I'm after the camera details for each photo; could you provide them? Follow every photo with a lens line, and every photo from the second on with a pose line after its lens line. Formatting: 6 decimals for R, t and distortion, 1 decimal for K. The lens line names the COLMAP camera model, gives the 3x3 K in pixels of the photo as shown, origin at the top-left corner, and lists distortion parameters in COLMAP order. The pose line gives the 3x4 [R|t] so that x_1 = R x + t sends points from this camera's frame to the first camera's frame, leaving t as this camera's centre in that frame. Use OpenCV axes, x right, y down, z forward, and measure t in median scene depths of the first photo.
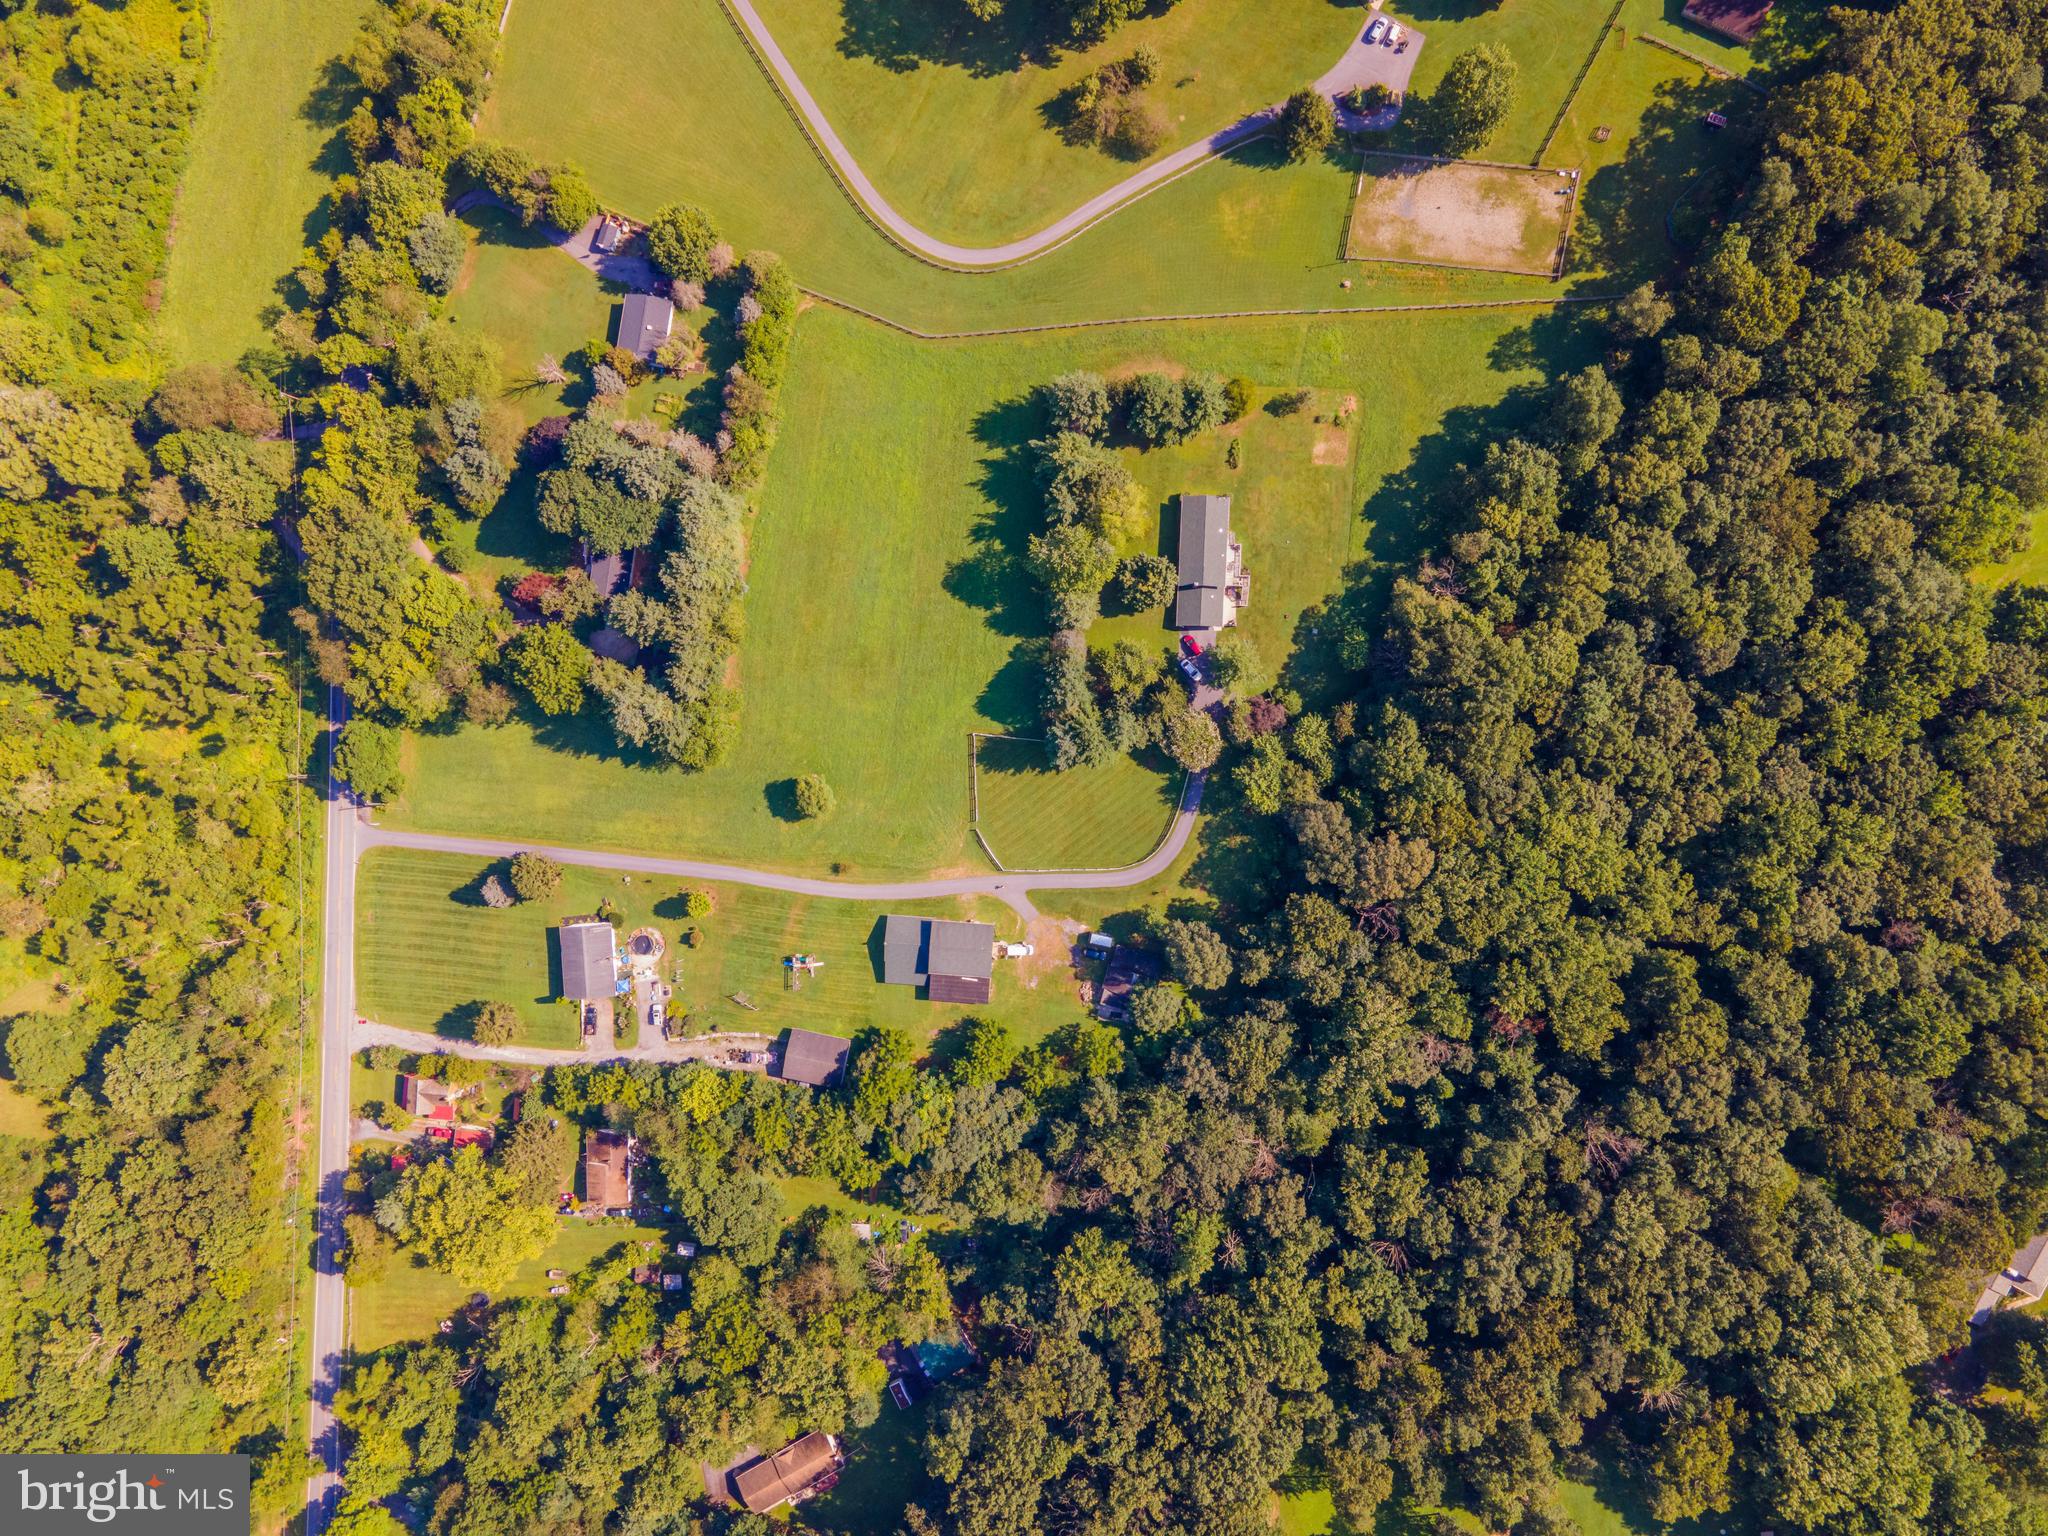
lens RADIAL K [[1468.4, 0, 1021.6], [0, 1468.4, 772.0], [0, 0, 1]] dist [0.017346, 0.042060]
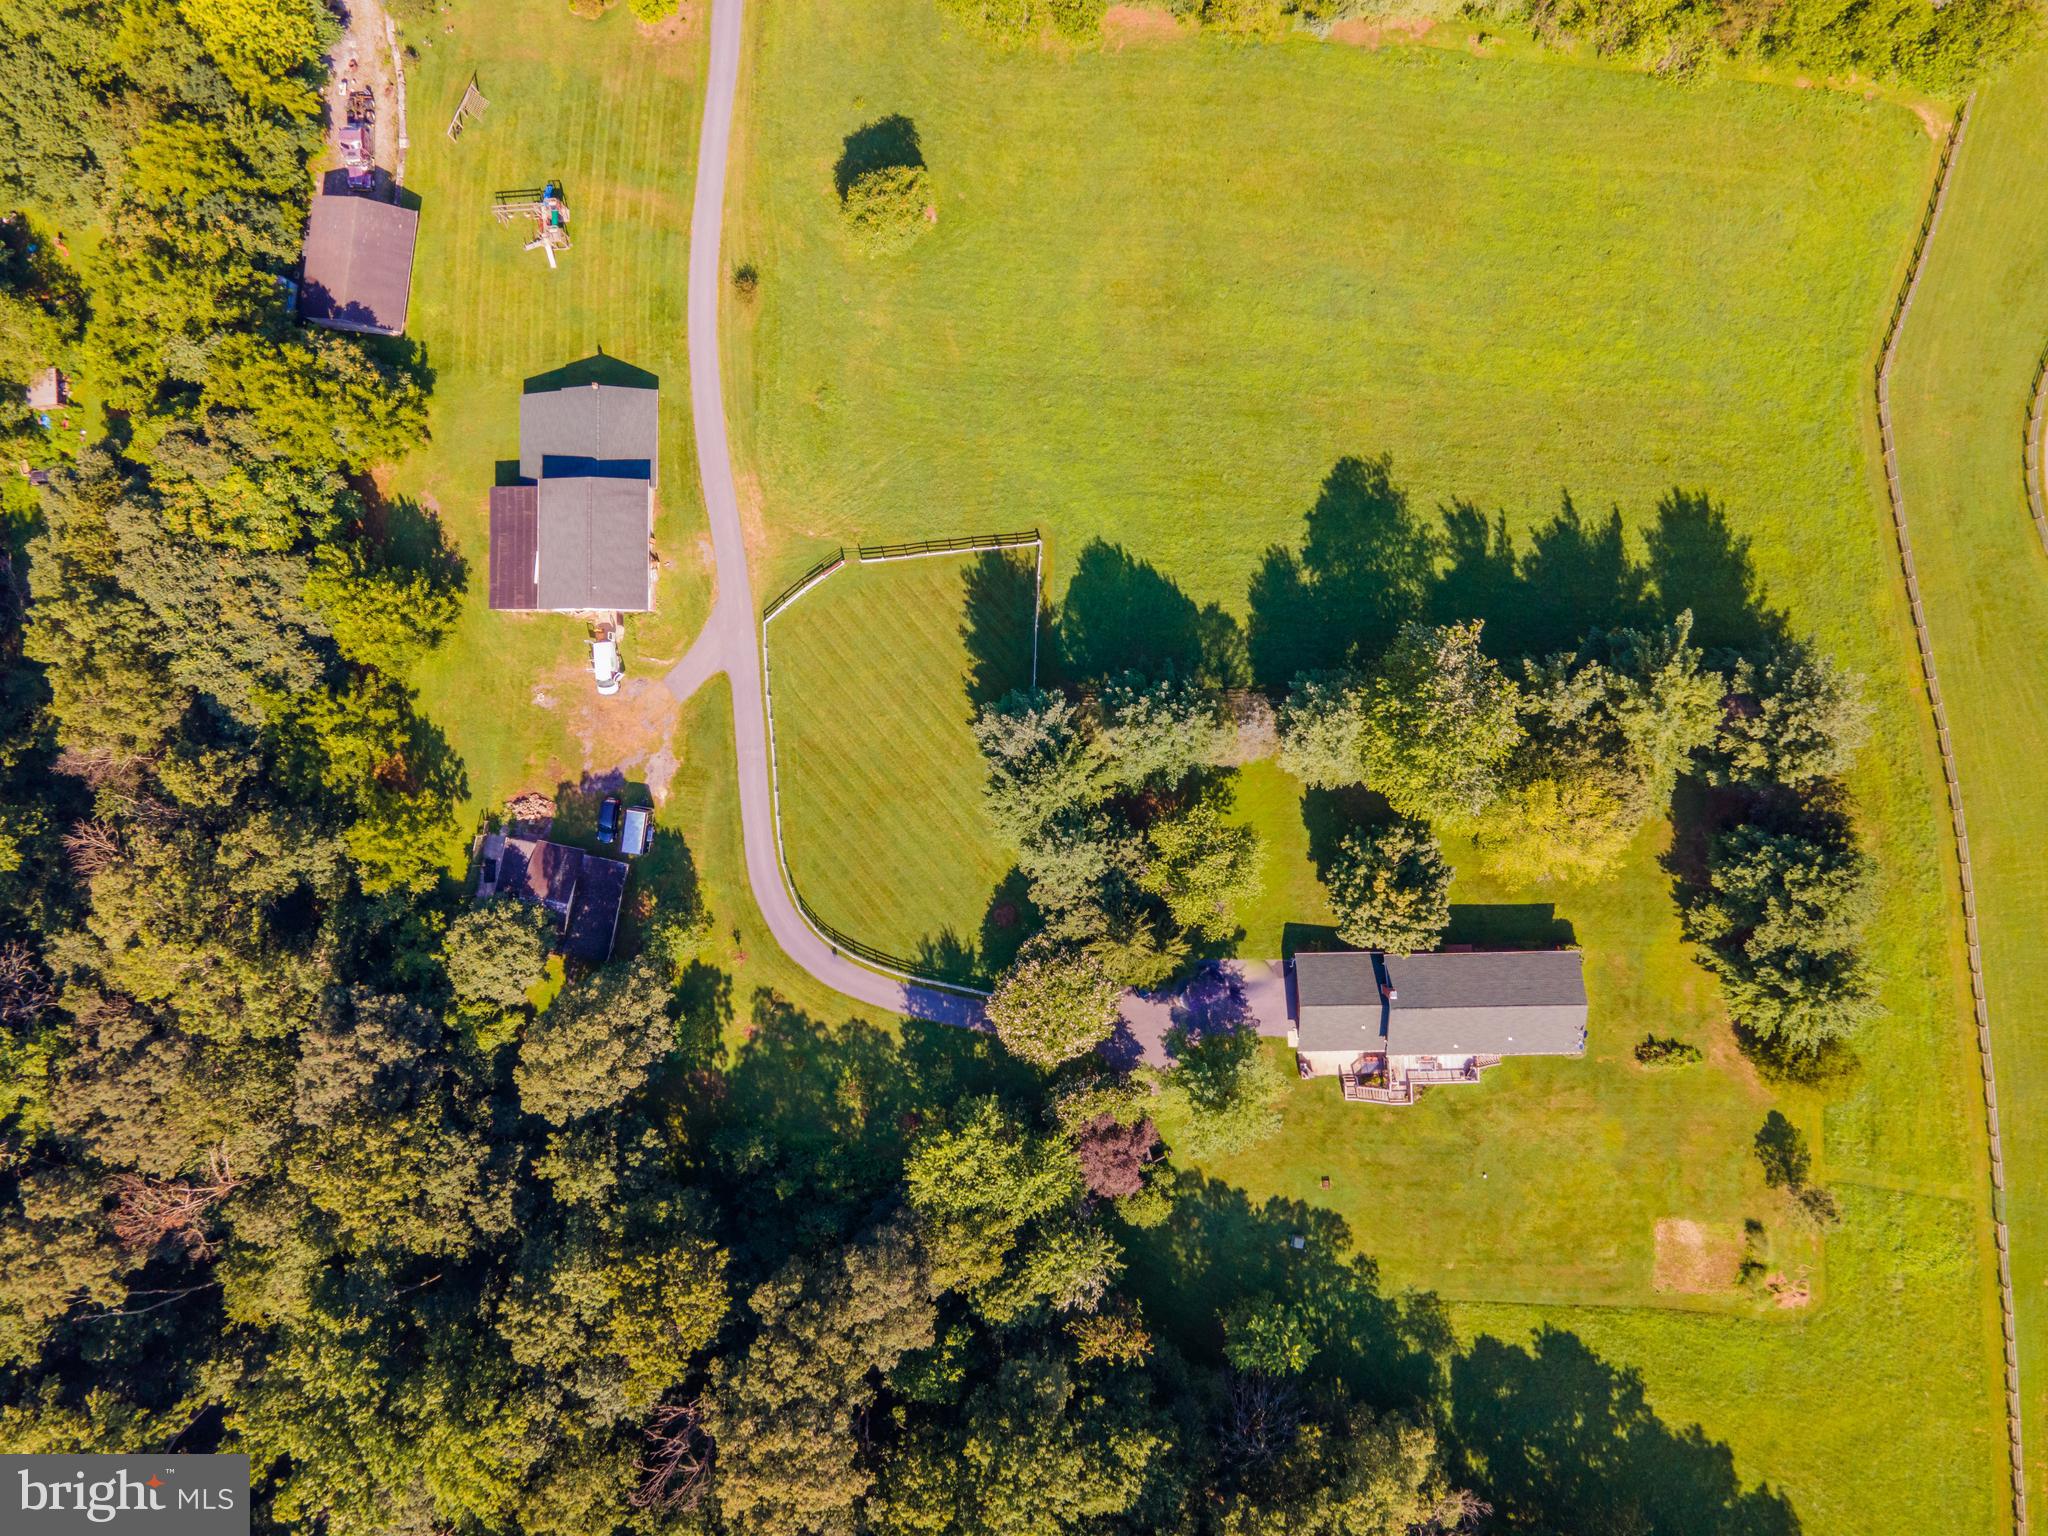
lens RADIAL K [[1468.4, 0, 1021.6], [0, 1468.4, 772.0], [0, 0, 1]] dist [0.017346, 0.042060]
pose [[0.061303, 0.997357, 0.038993, 0.023656], [-0.998024, 0.060711, 0.016201, -0.023255], [0.013791, -0.039909, 0.999108, 0.529159]]
